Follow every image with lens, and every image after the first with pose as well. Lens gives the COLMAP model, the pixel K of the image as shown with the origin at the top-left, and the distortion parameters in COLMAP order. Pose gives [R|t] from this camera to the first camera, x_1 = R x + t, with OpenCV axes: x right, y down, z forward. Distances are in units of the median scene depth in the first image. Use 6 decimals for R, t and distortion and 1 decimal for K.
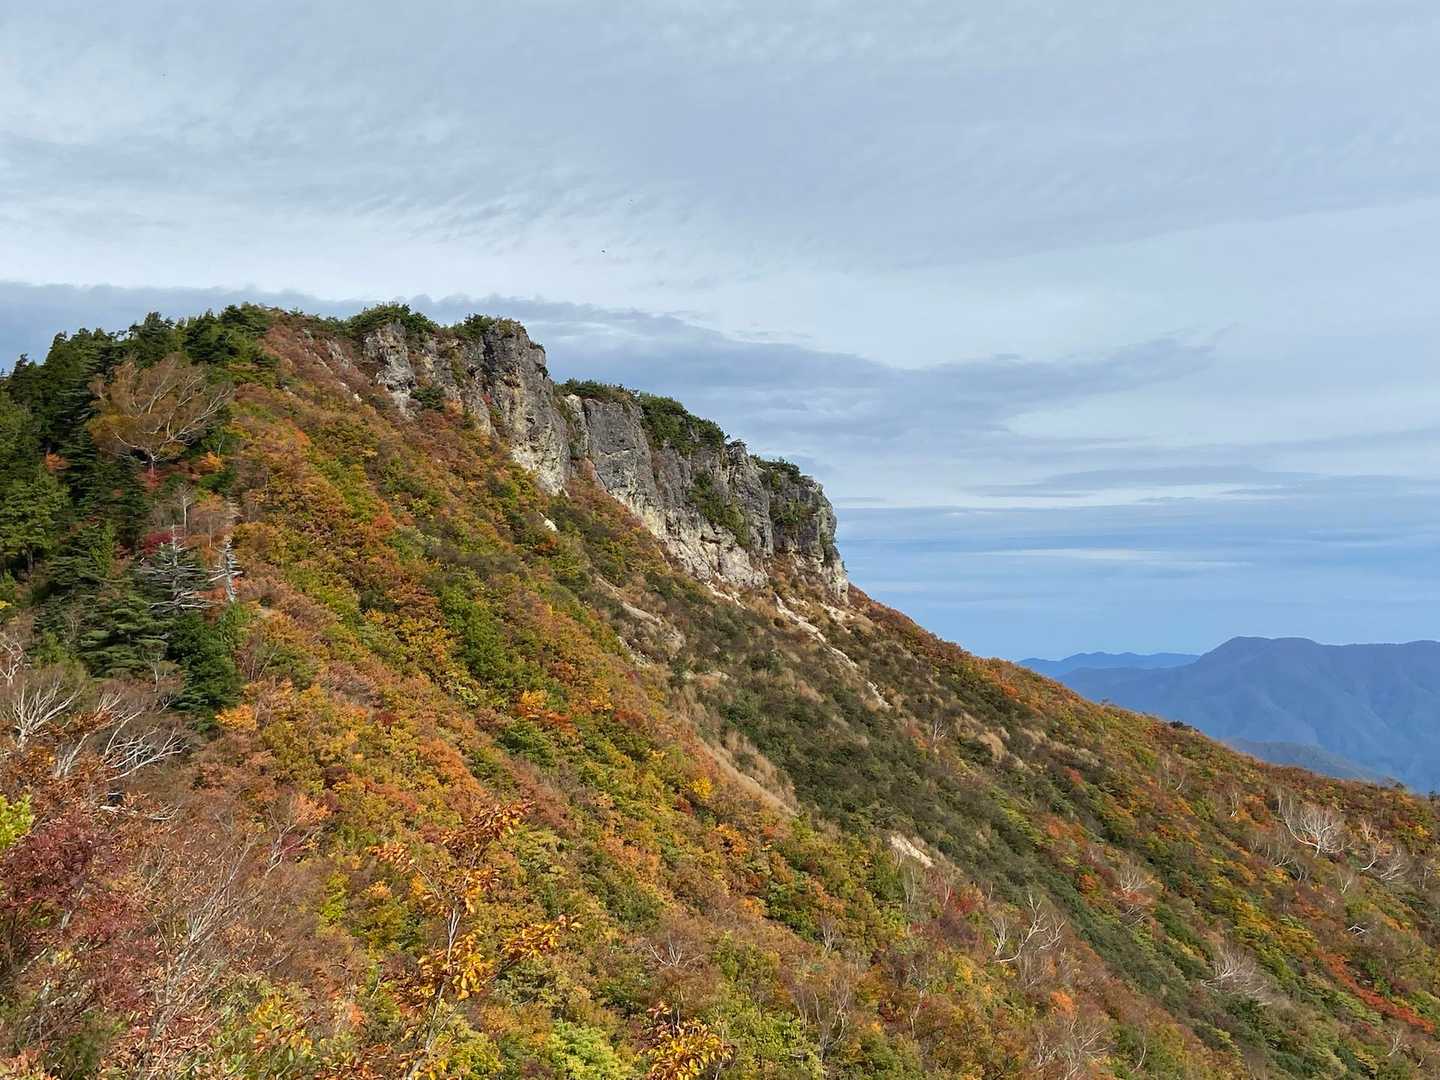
lens RADIAL K [[1690.9, 0, 719.6], [0, 1690.9, 511.3], [0, 0, 1]] dist [0.120775, 0.020409]
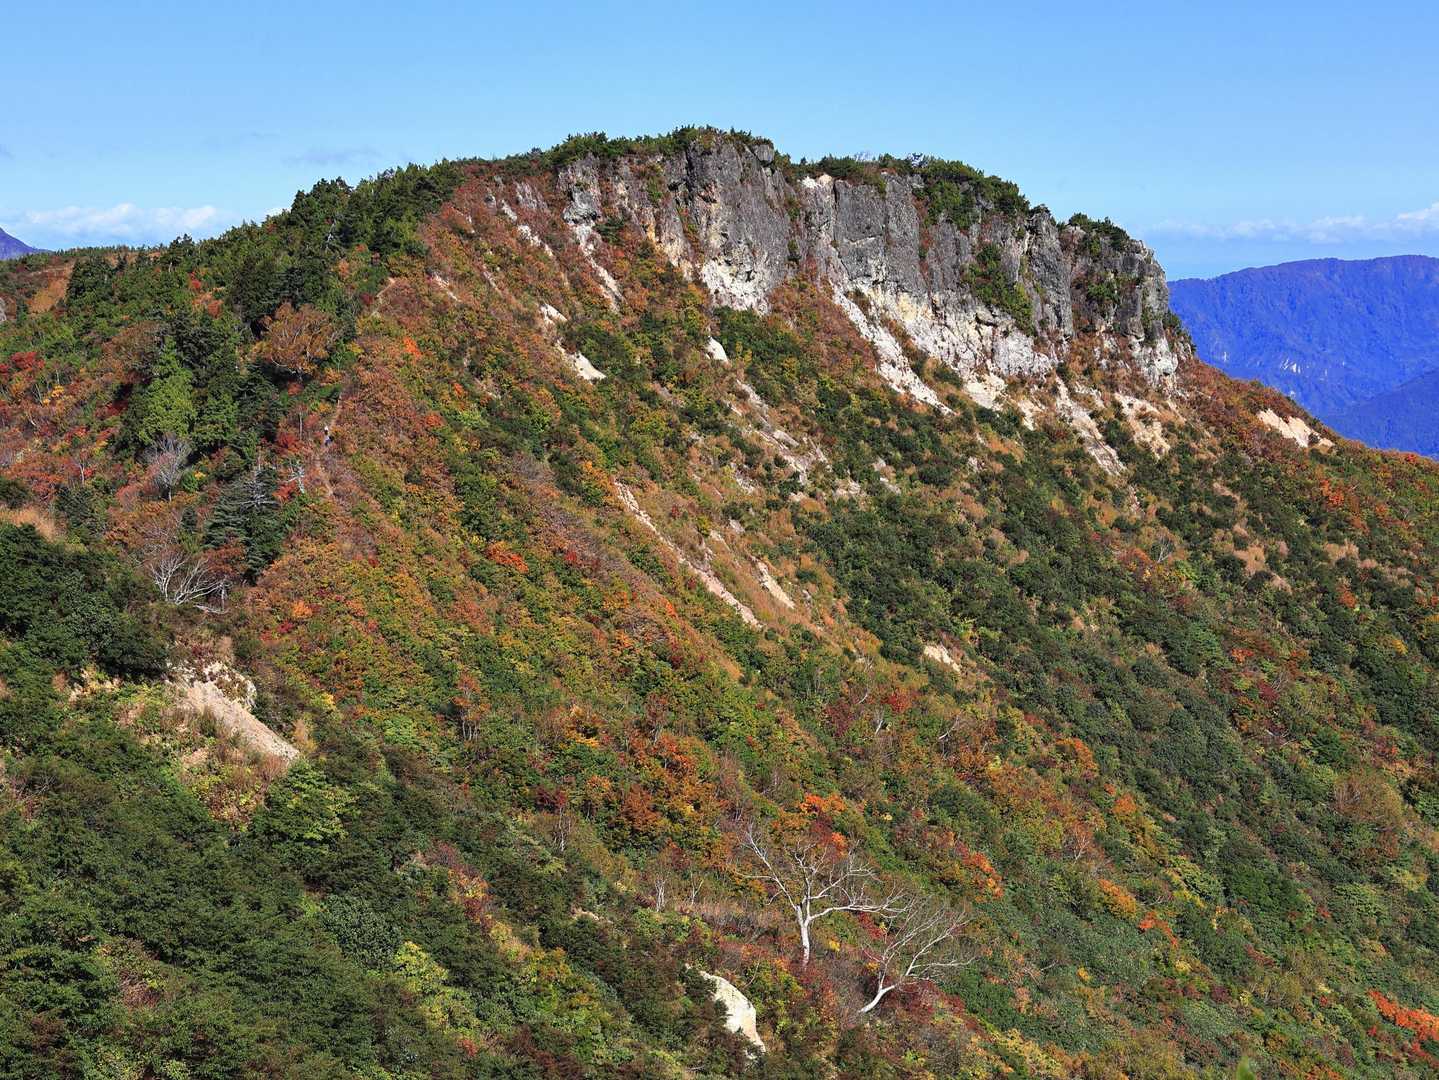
lens RADIAL K [[3576.9, 0, 640.8], [0, 3576.9, 679.7], [0, 0, 1]] dist [0.170456, -0.062444]
pose [[0.926995, 0.080058, -0.366431, 0.580193], [0.001217, 0.976308, 0.216383, -0.227831], [0.375072, -0.201032, 0.904935, -0.933213]]
